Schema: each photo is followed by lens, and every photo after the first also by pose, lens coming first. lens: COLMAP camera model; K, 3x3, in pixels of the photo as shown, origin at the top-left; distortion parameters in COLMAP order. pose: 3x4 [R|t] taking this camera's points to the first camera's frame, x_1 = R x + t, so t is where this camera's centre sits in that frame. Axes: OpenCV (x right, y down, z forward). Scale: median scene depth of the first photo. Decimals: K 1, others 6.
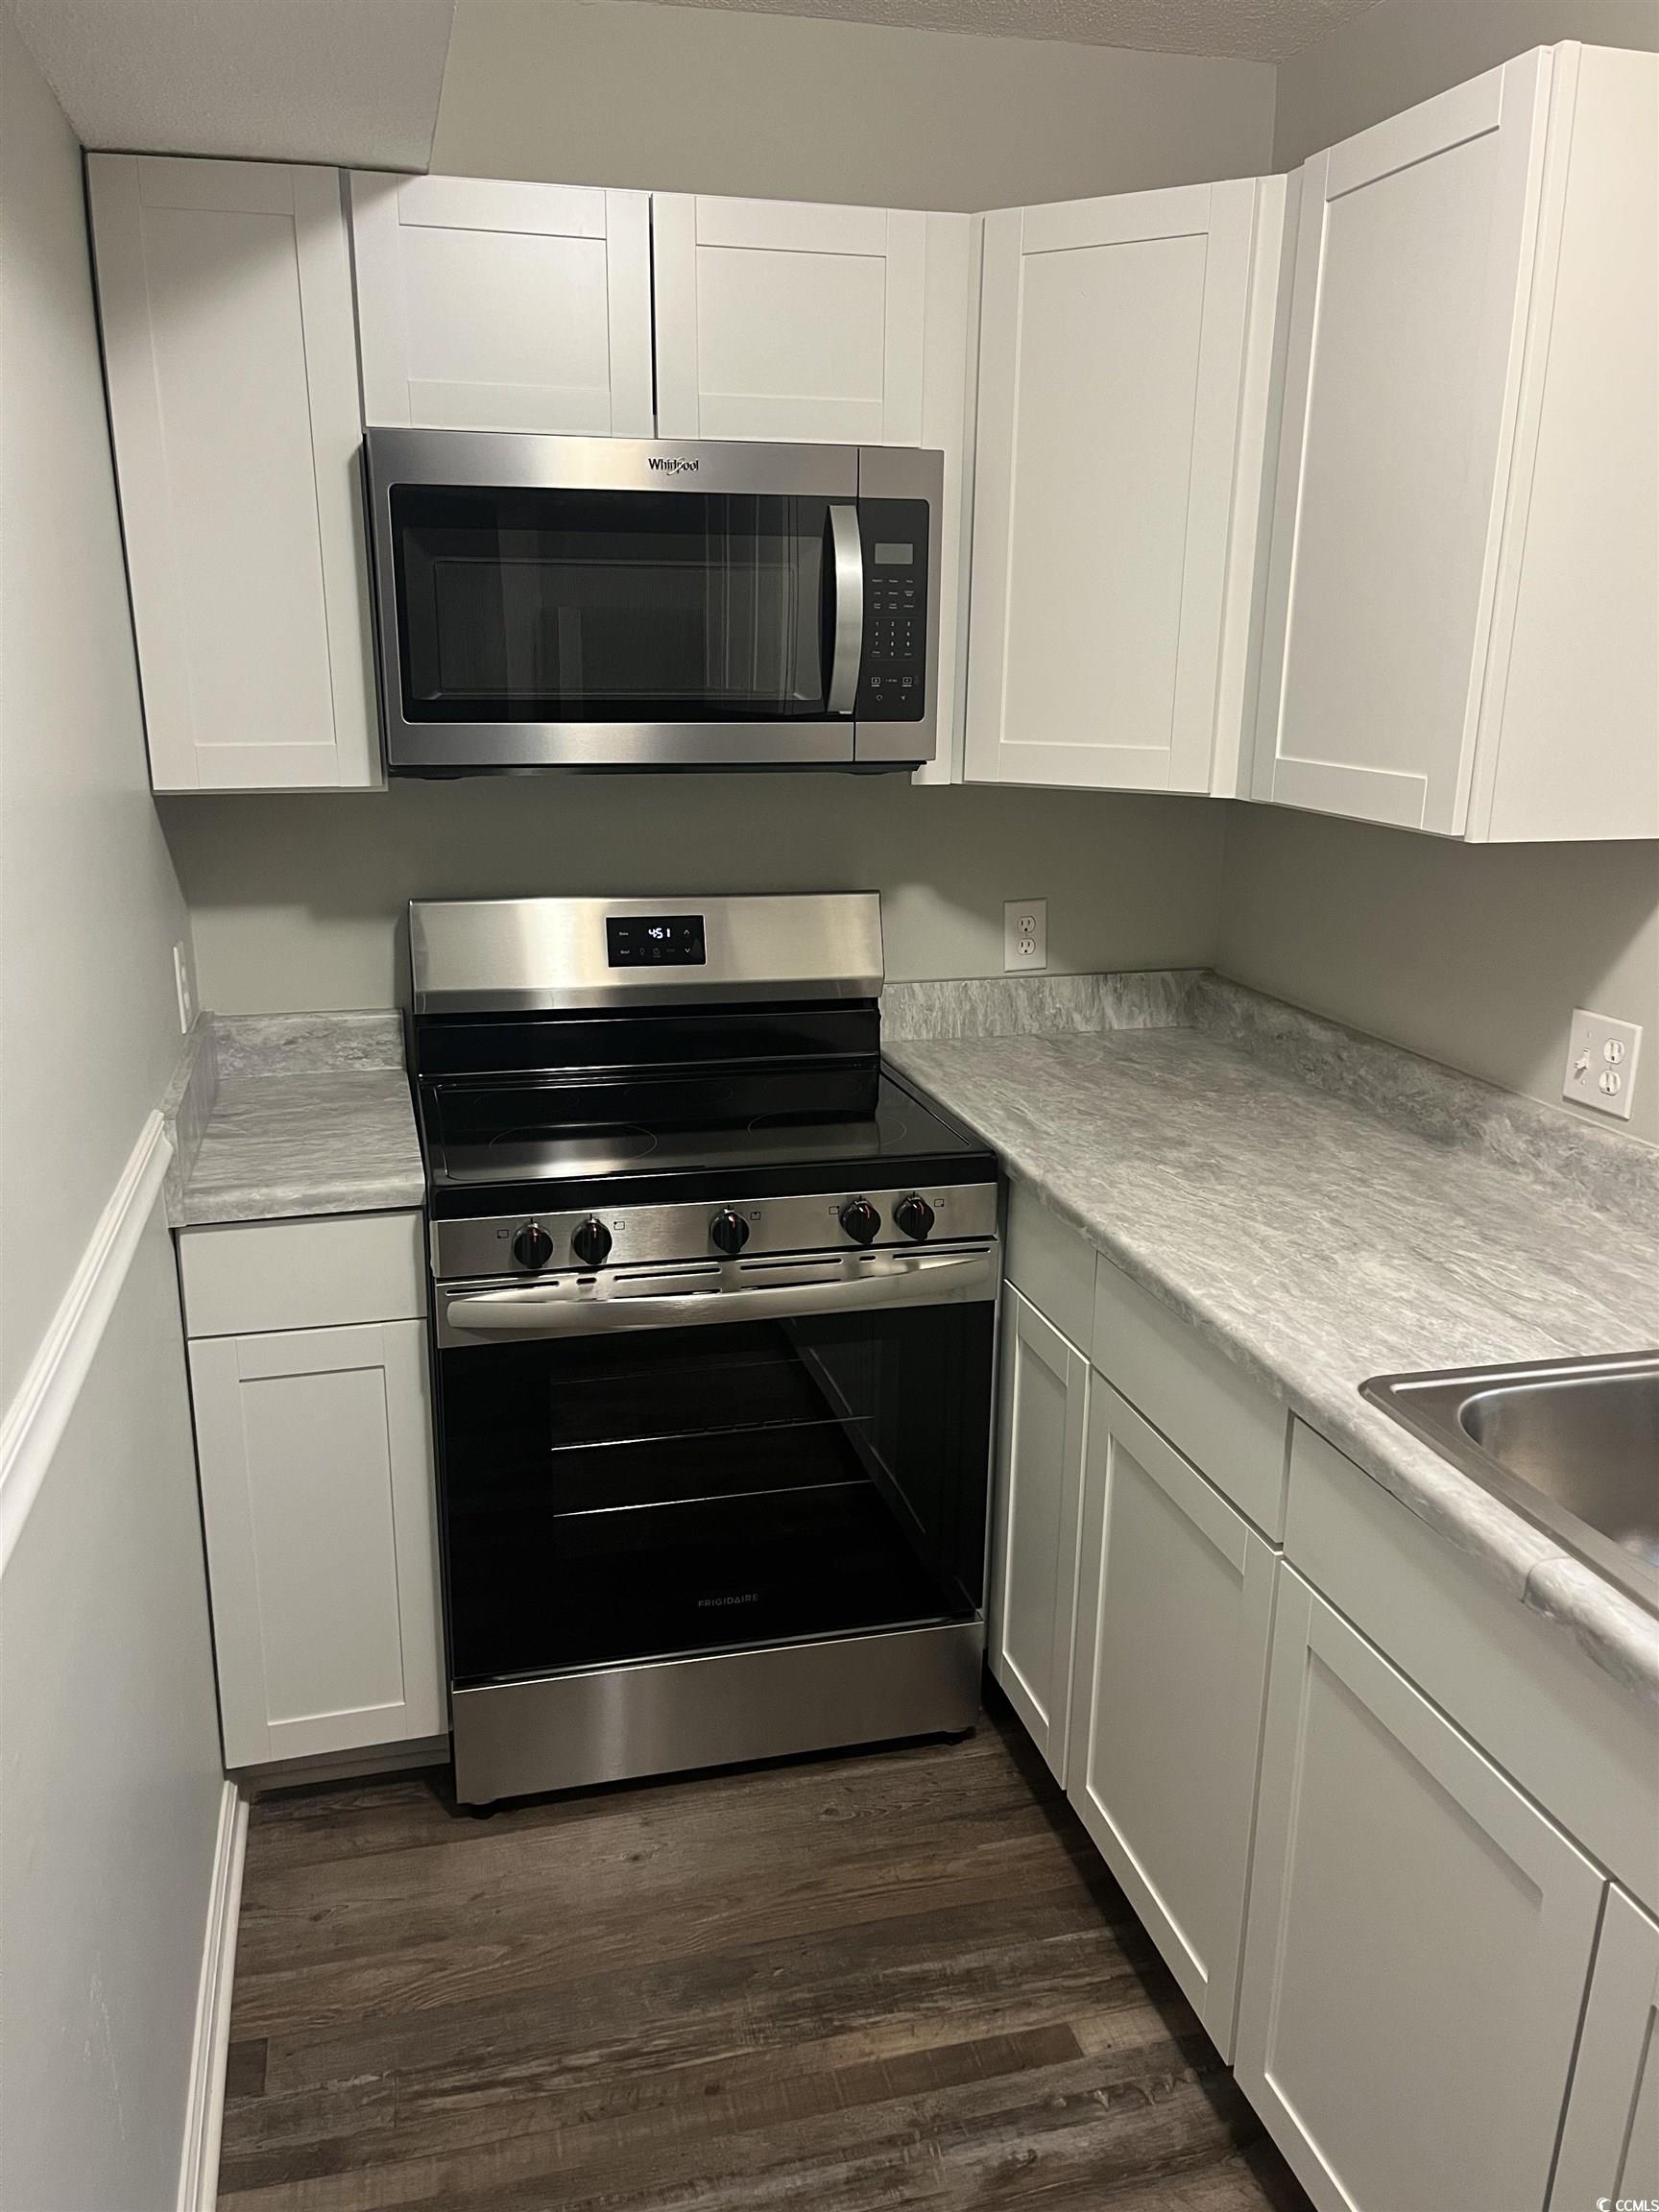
lens RADIAL K [[1695.0, 0, 829.7], [0, 1695.0, 1100.2], [0, 0, 1]] dist [0.098560, -0.133438]
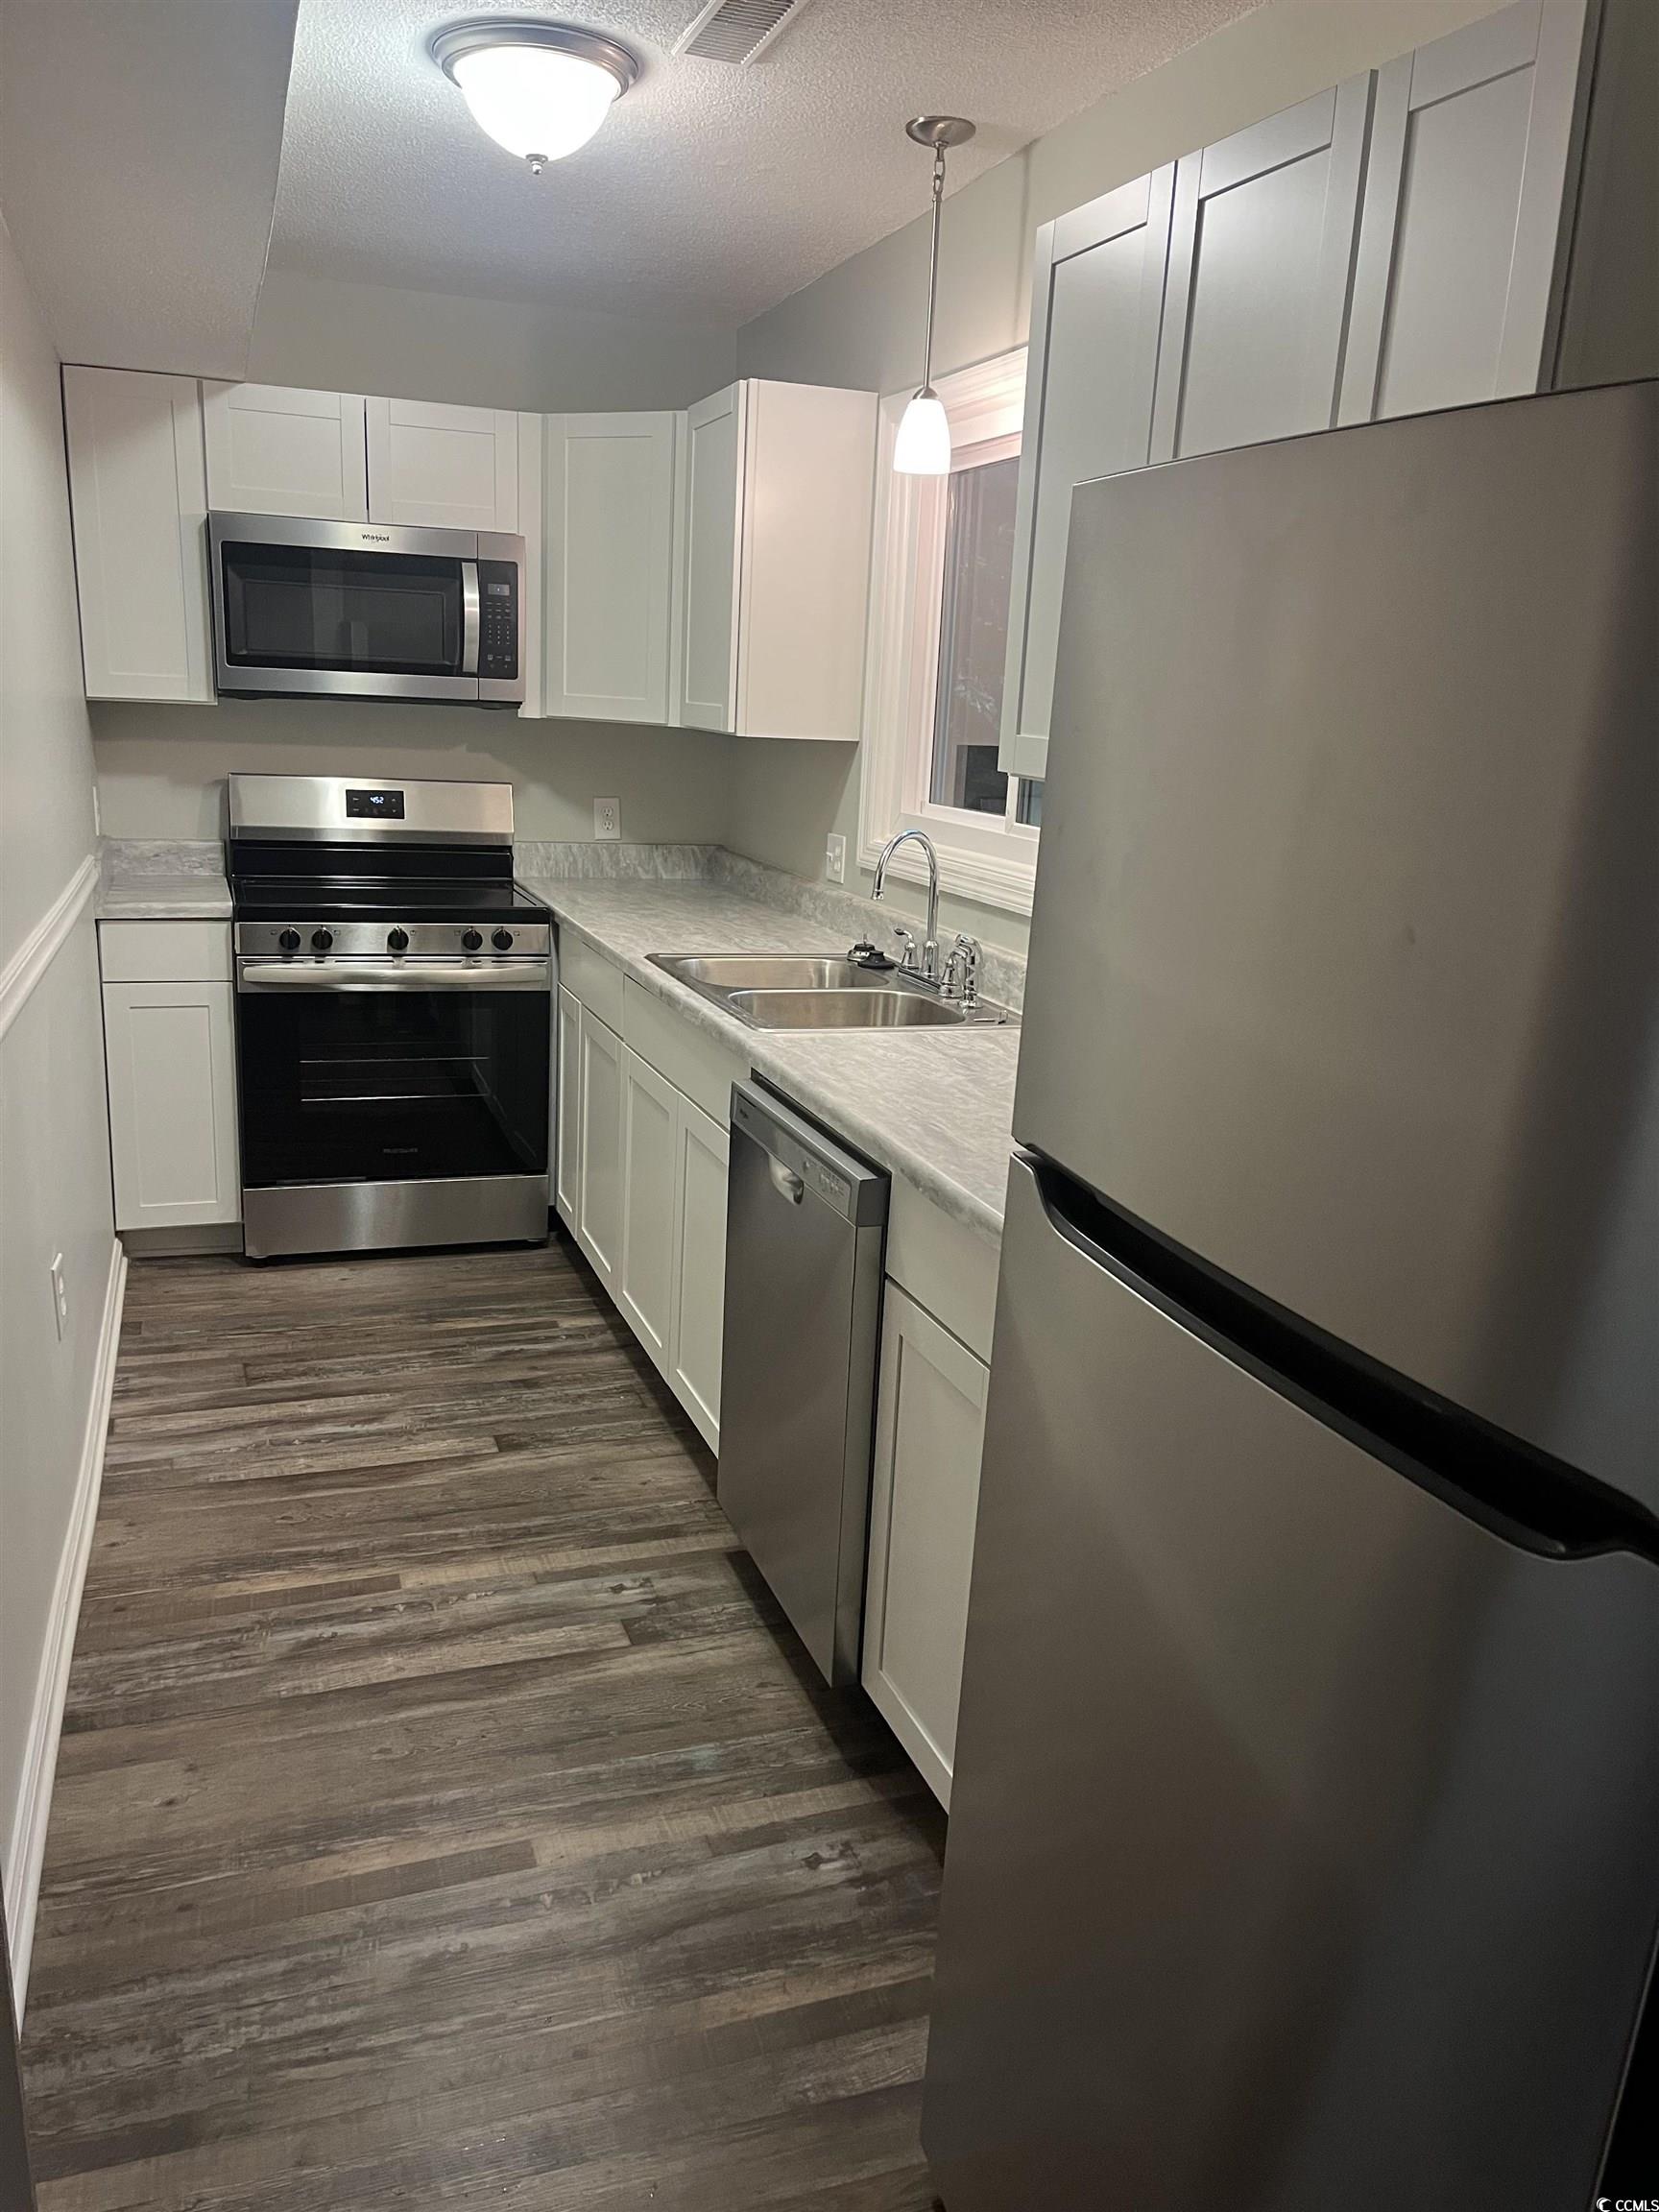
lens RADIAL K [[1695.0, 0, 829.7], [0, 1695.0, 1100.2], [0, 0, 1]] dist [0.098560, -0.133438]
pose [[0.996119, 0.015490, 0.086646, 0.249347], [-0.013295, 0.999578, -0.025844, 0.288982], [-0.087010, 0.024592, 0.995904, -0.903945]]
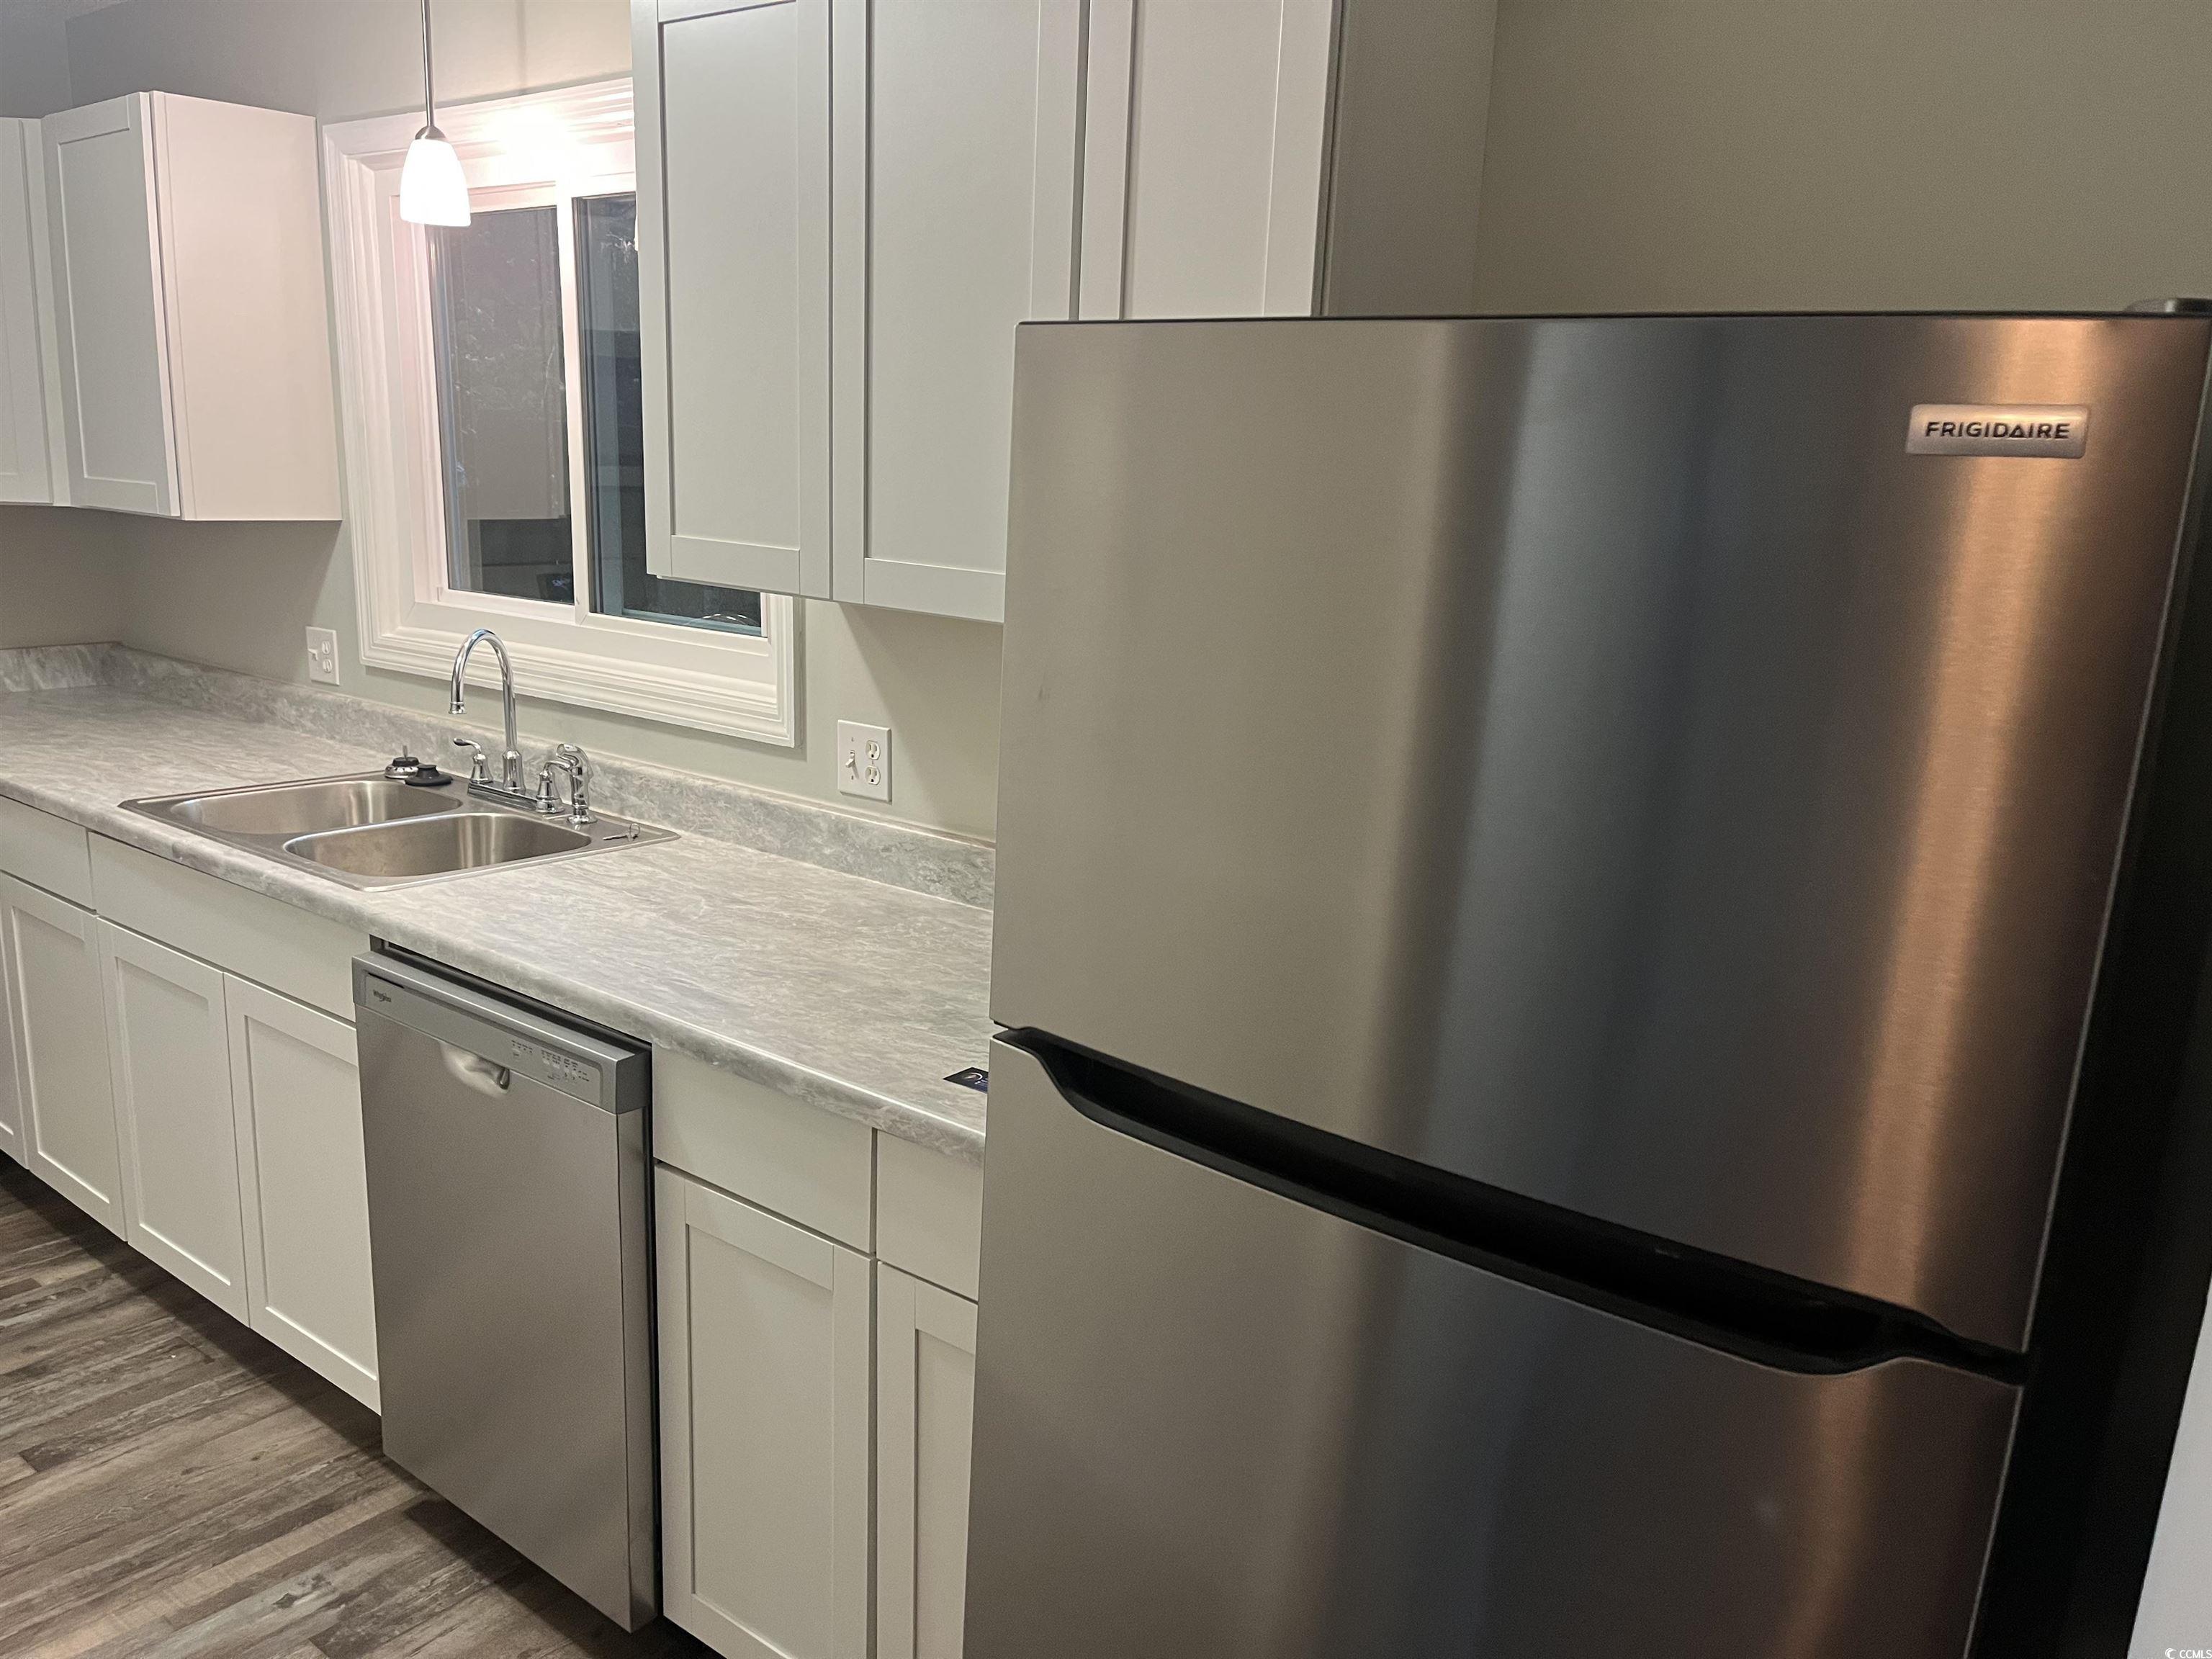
lens RADIAL K [[1695.0, 0, 1120.3], [0, 1695.0, 840.0], [0, 0, 1]] dist [0.098560, -0.133438]
pose [[0.806798, -0.117866, 0.578952, 0.067721], [0.131766, 0.991115, 0.018153, 0.215272], [-0.575947, 0.061640, 0.815160, -0.779532]]
